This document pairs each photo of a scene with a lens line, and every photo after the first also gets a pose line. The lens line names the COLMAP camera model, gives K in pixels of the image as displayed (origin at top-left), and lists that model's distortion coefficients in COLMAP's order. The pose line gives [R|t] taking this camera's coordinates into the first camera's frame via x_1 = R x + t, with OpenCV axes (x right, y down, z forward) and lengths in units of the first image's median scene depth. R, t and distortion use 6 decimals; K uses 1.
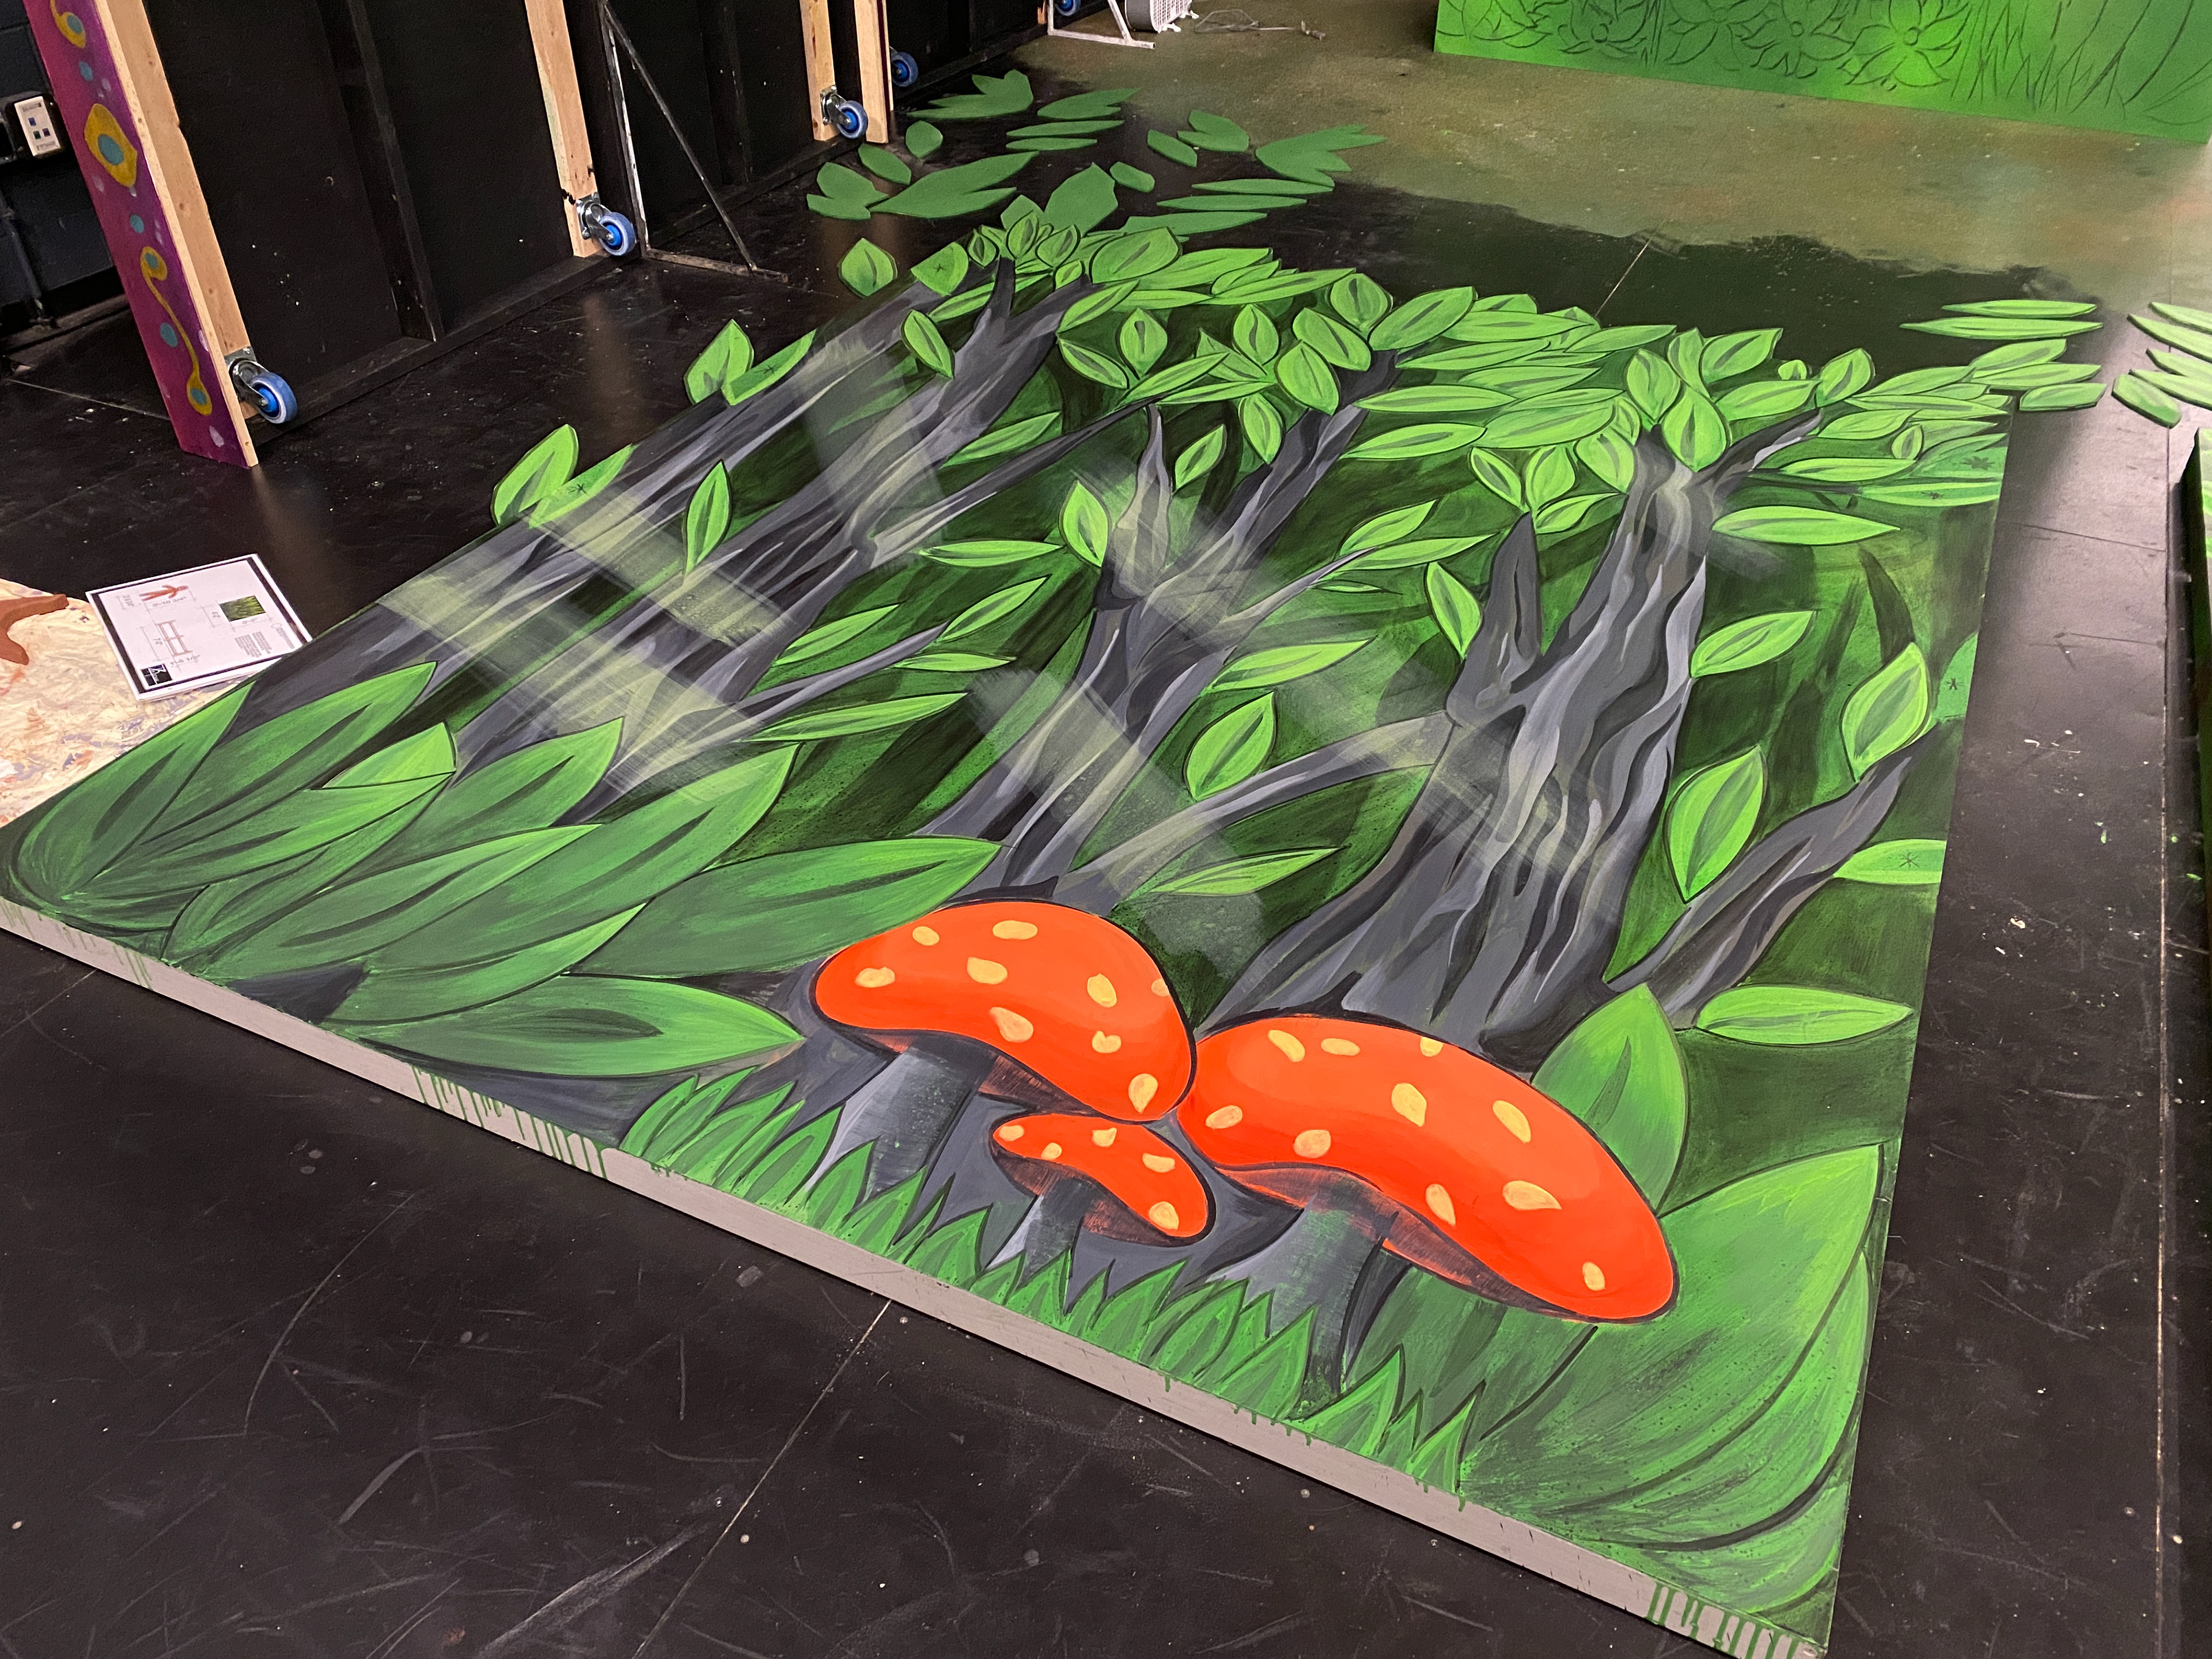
lens RADIAL K [[1692.6, 0, 1106.0], [0, 1692.6, 829.5], [0, 0, 1]] dist [-0.000769, -0.004903]
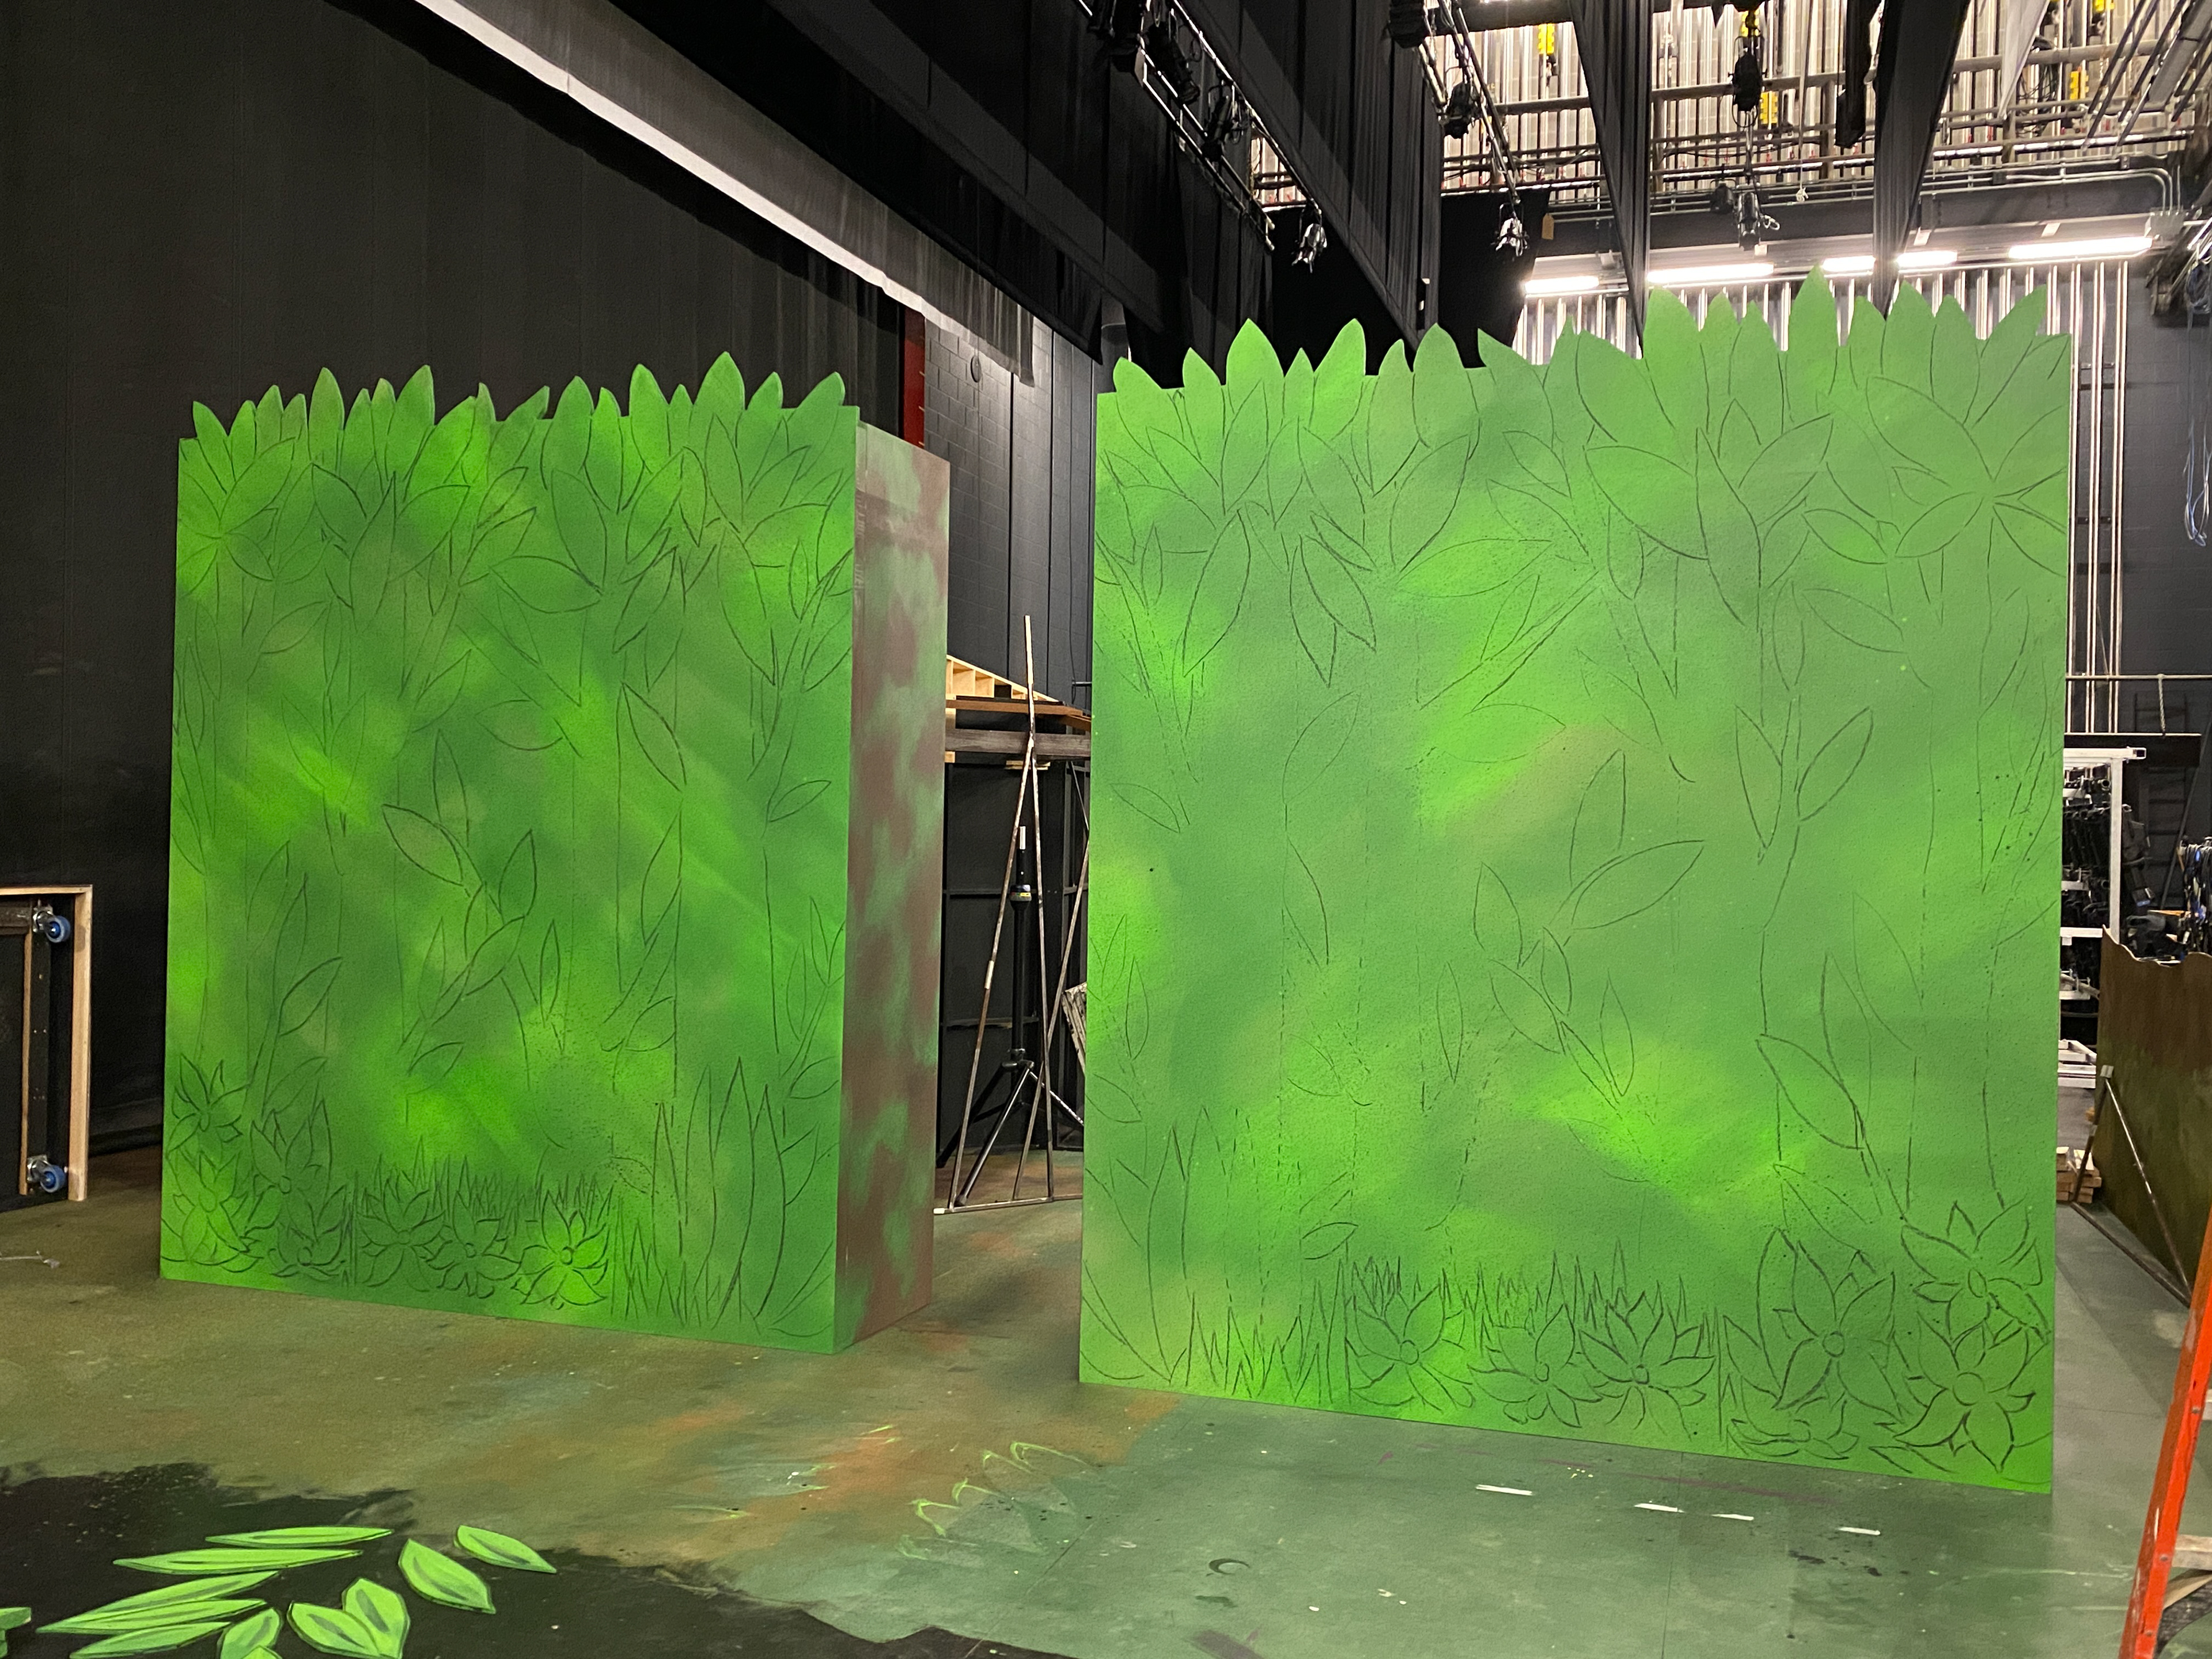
lens RADIAL K [[1949.3, 0, 1106.0], [0, 1949.3, 829.5], [0, 0, 1]] dist [0.000477, 0.001740]
pose [[0.990601, 0.019618, 0.135369, 0.630665], [0.067579, 0.790244, -0.609055, 0.037600], [-0.118923, 0.612478, 0.781491, -0.055751]]
